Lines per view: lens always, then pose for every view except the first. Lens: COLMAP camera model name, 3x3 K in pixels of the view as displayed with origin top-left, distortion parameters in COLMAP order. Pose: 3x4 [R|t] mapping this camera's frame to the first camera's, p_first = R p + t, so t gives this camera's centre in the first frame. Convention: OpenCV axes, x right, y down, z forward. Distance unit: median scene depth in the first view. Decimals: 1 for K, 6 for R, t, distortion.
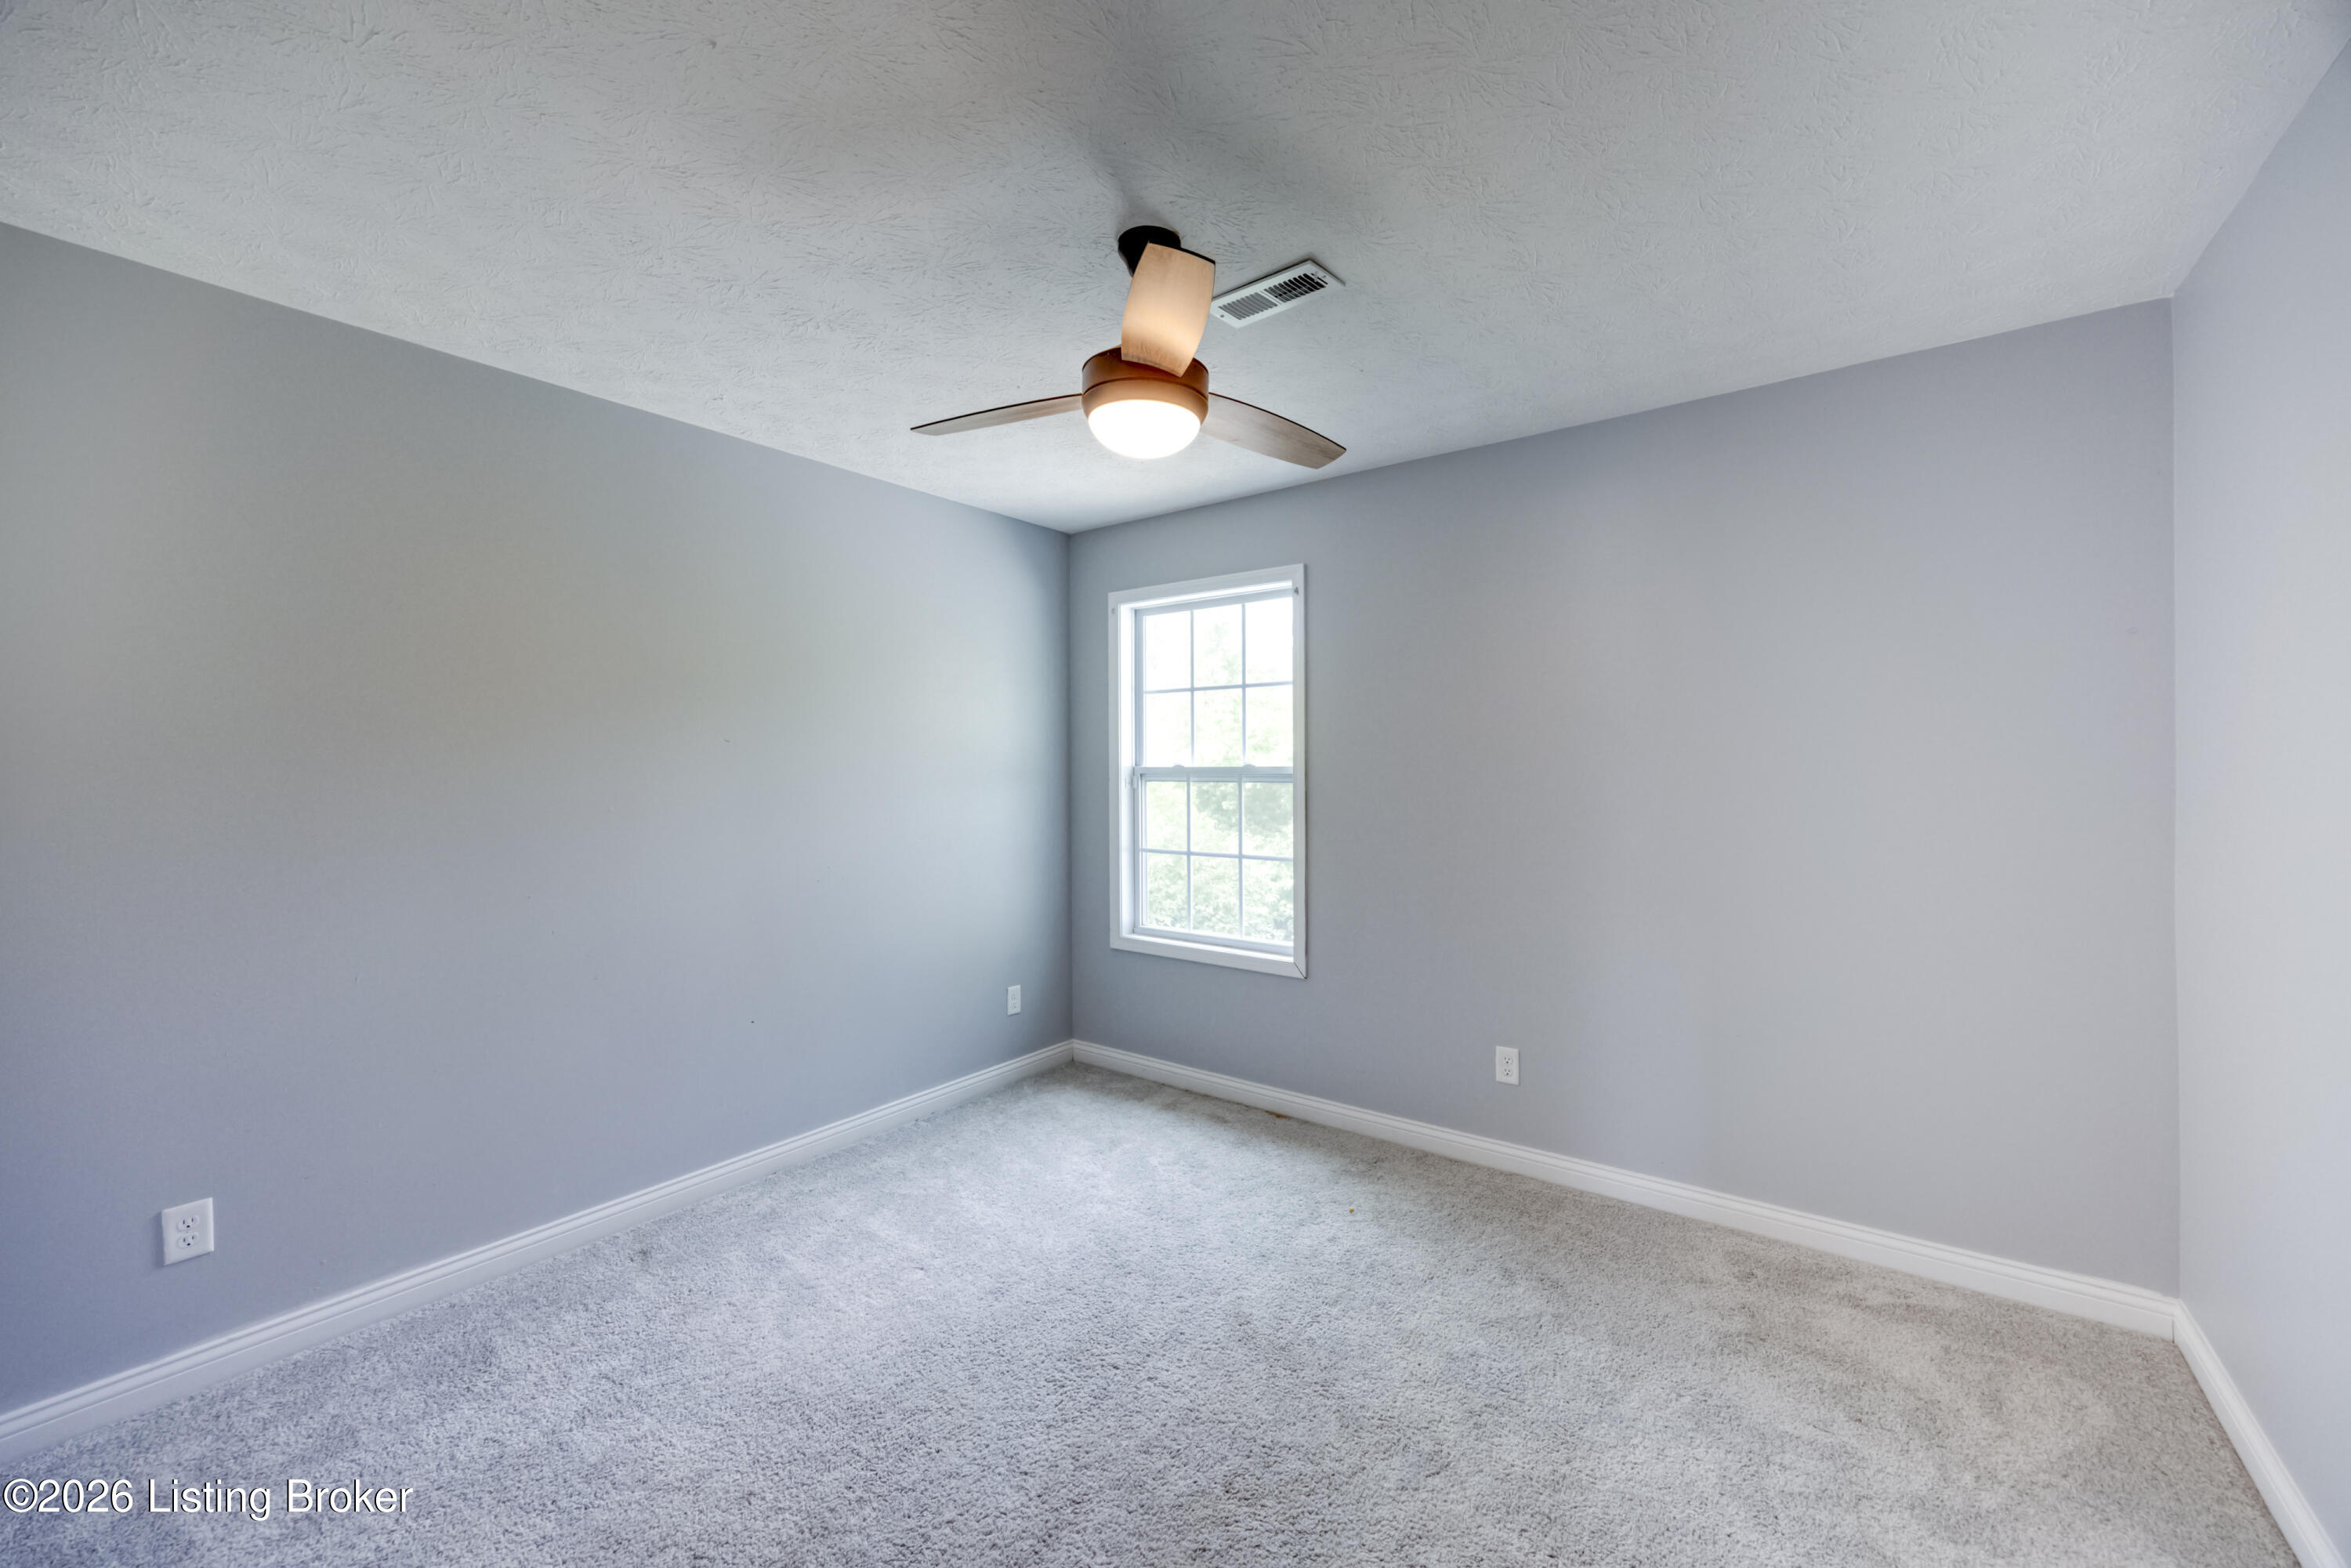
lens RADIAL K [[919.1, 0, 1170.0], [0, 919.1, 773.1], [0, 0, 1]] dist [0.000240, 0.000023]
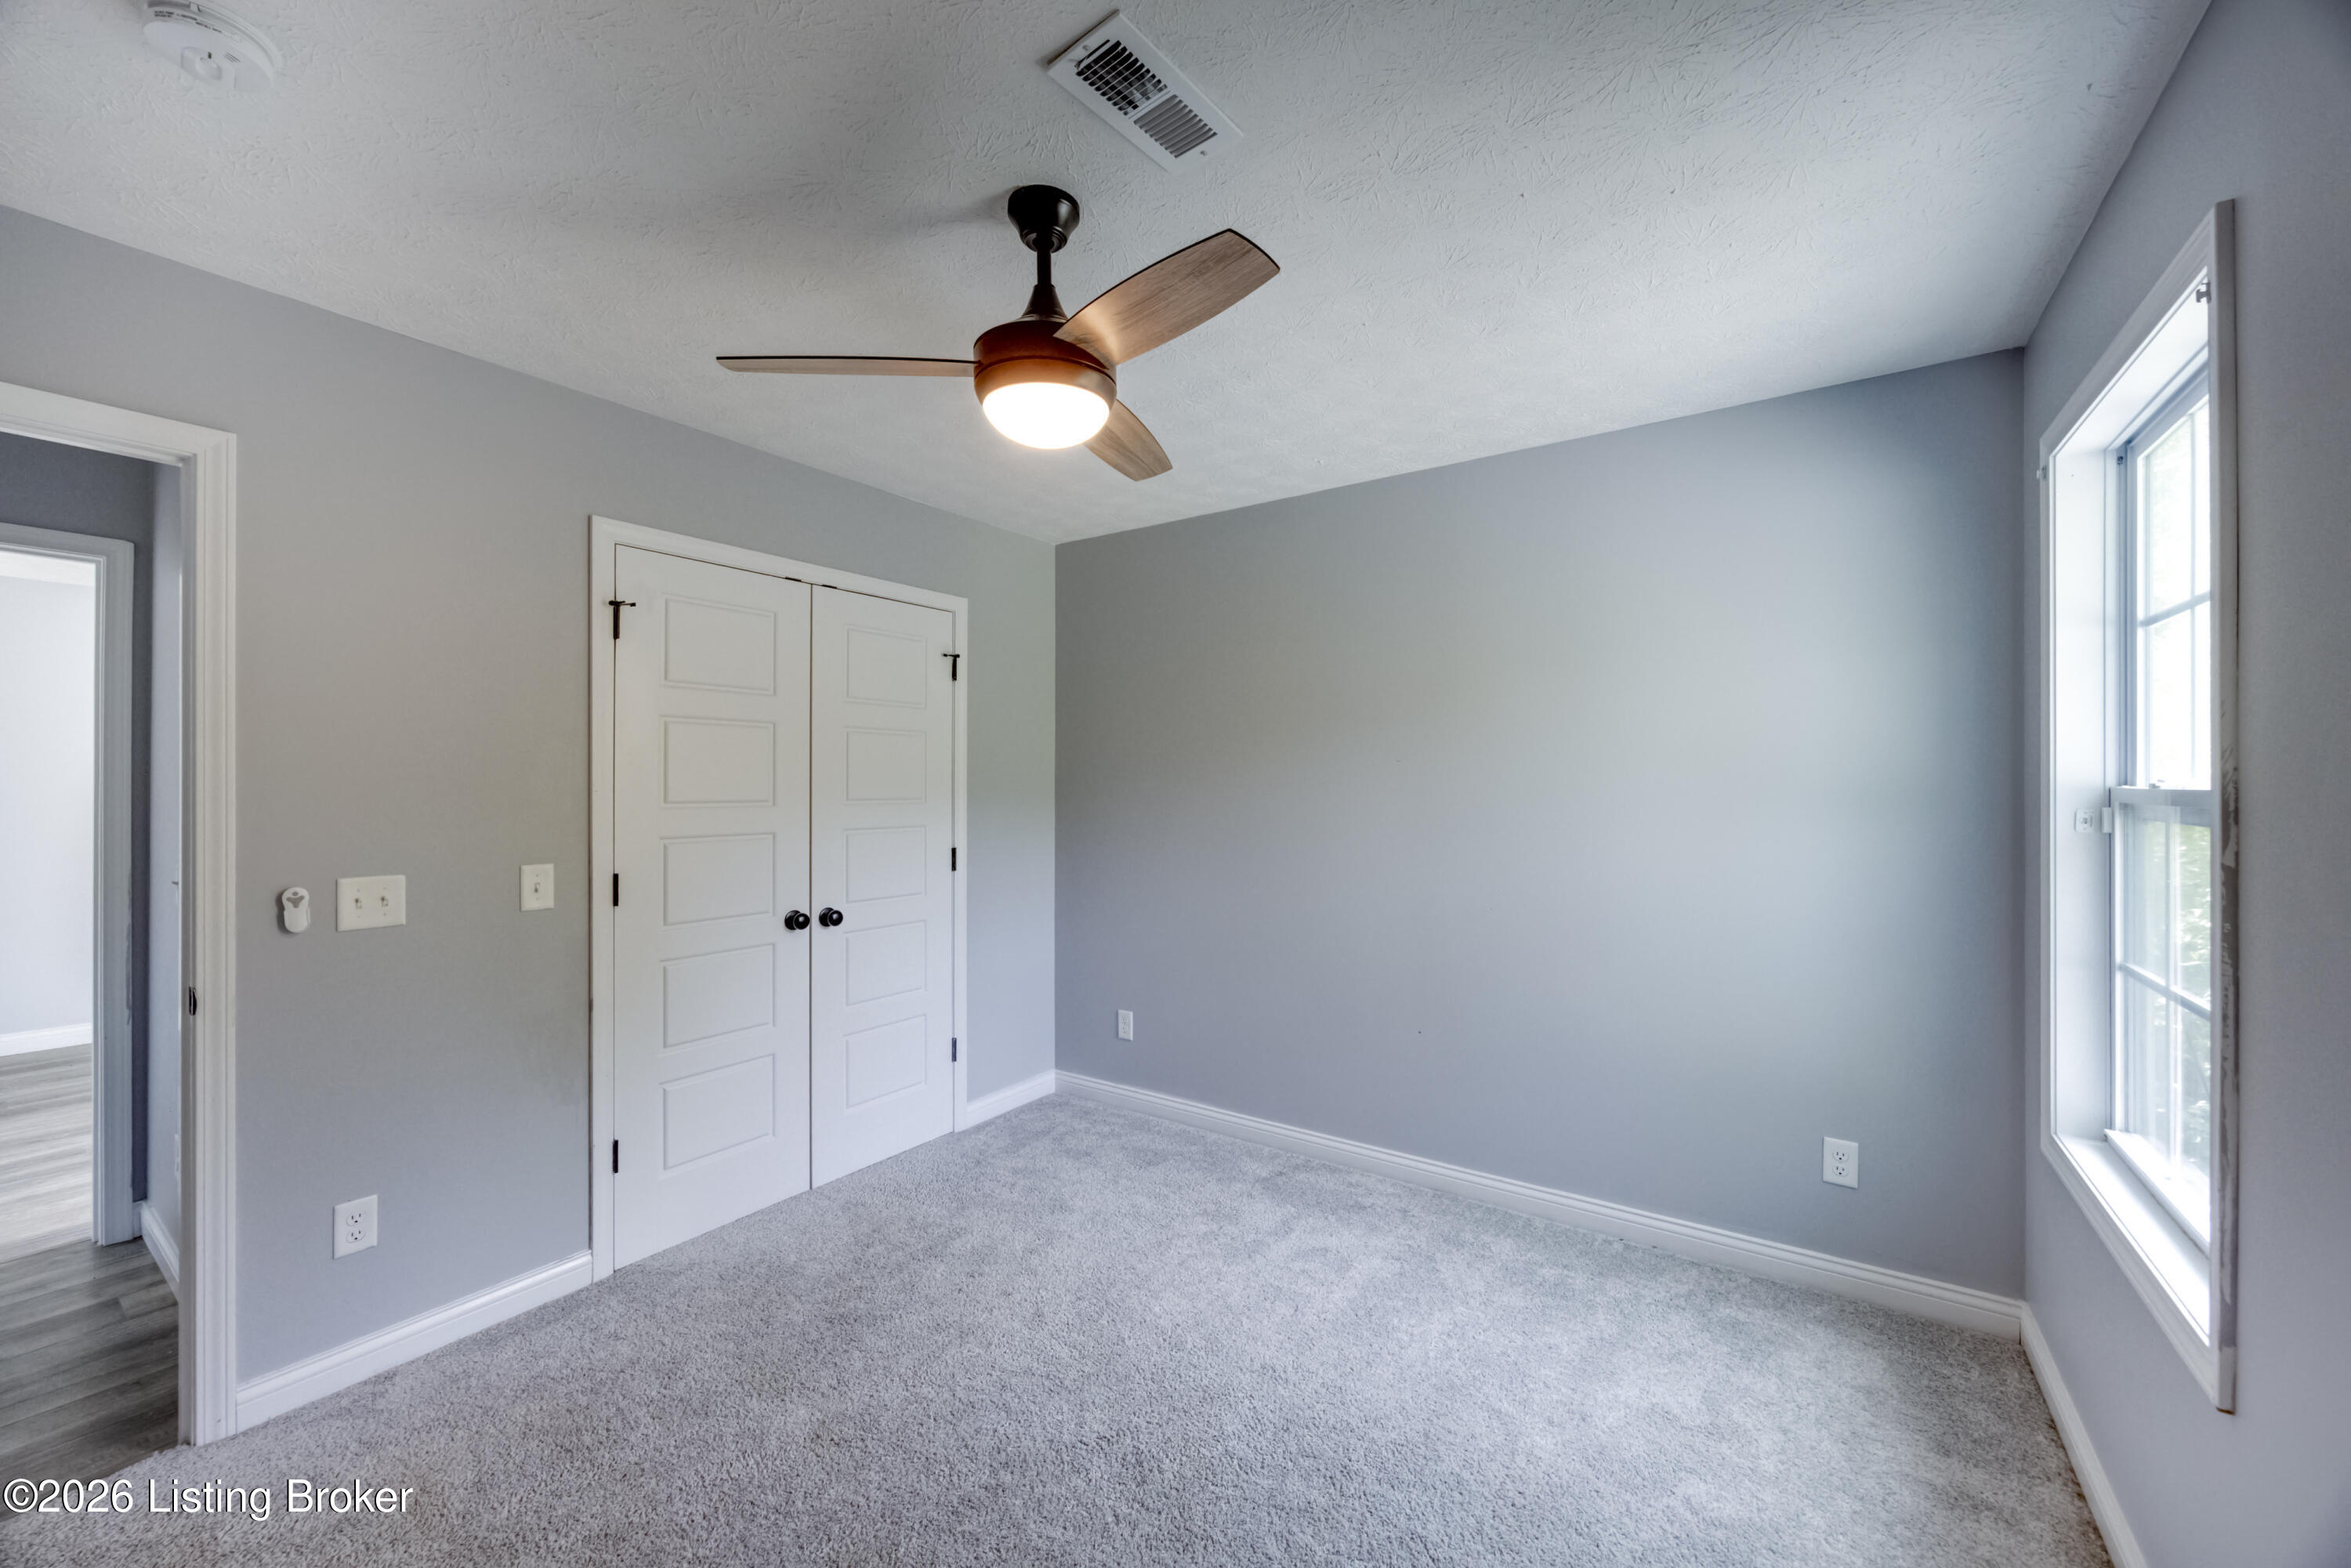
lens RADIAL K [[888.0, 0, 1175.5], [0, 888.0, 784.0], [0, 0, 1]] dist [-0.001987, -0.000121]
pose [[0.037076, 0.004636, -0.999302, 0.479797], [-0.003660, 0.999983, 0.004504, -0.010487], [0.999306, 0.003490, 0.037093, 0.621355]]
